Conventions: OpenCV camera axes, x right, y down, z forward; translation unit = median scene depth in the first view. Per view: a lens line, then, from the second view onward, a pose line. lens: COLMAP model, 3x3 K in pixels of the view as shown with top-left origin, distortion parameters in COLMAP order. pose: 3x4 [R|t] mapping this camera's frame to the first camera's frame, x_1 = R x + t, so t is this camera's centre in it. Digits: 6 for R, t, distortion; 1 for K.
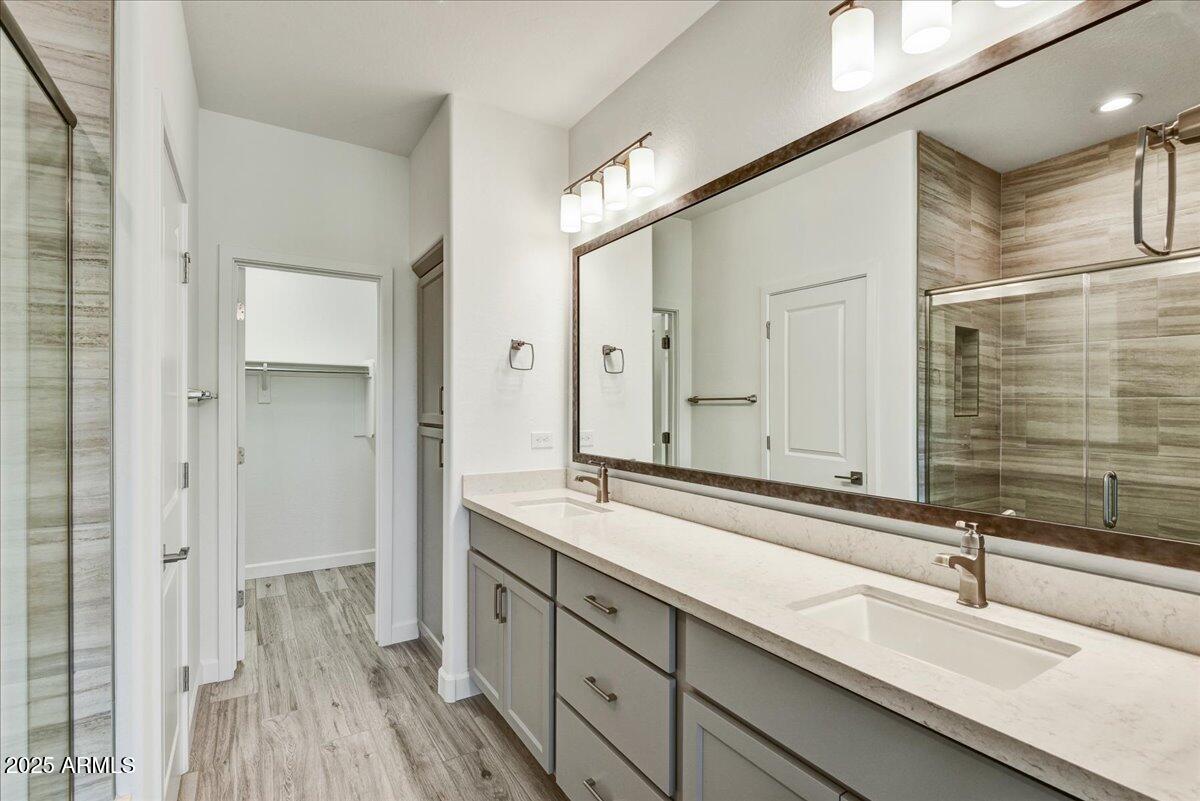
lens RADIAL K [[552.7, 0, 602.2], [0, 552.7, 402.1], [0, 0, 1]] dist [-0.001946, -0.000301]
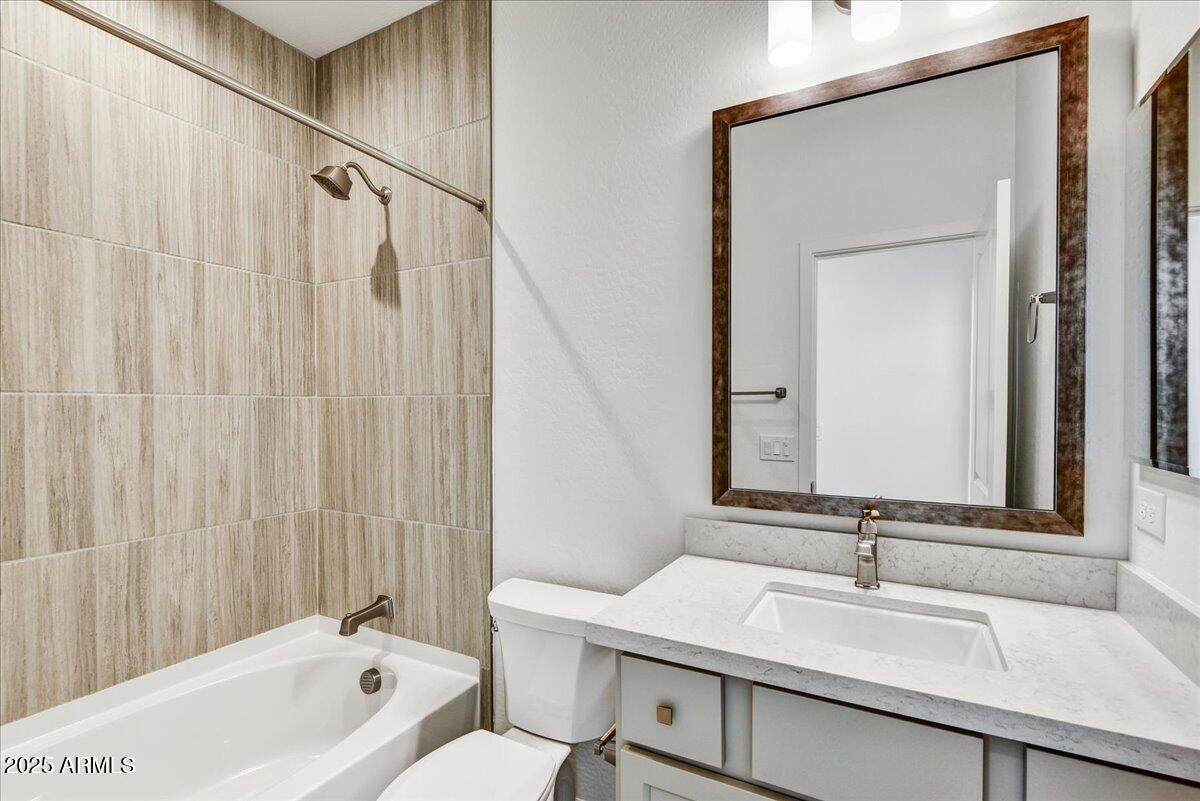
lens RADIAL K [[504.9, 0, 612.2], [0, 504.9, 423.6], [0, 0, 1]] dist [-0.001195, -0.000058]
pose [[0.856897, -0.022269, 0.515007, -0.276395], [-0.000505, 0.999030, 0.044038, 0.003059], [-0.515487, -0.037996, 0.856054, 0.430454]]
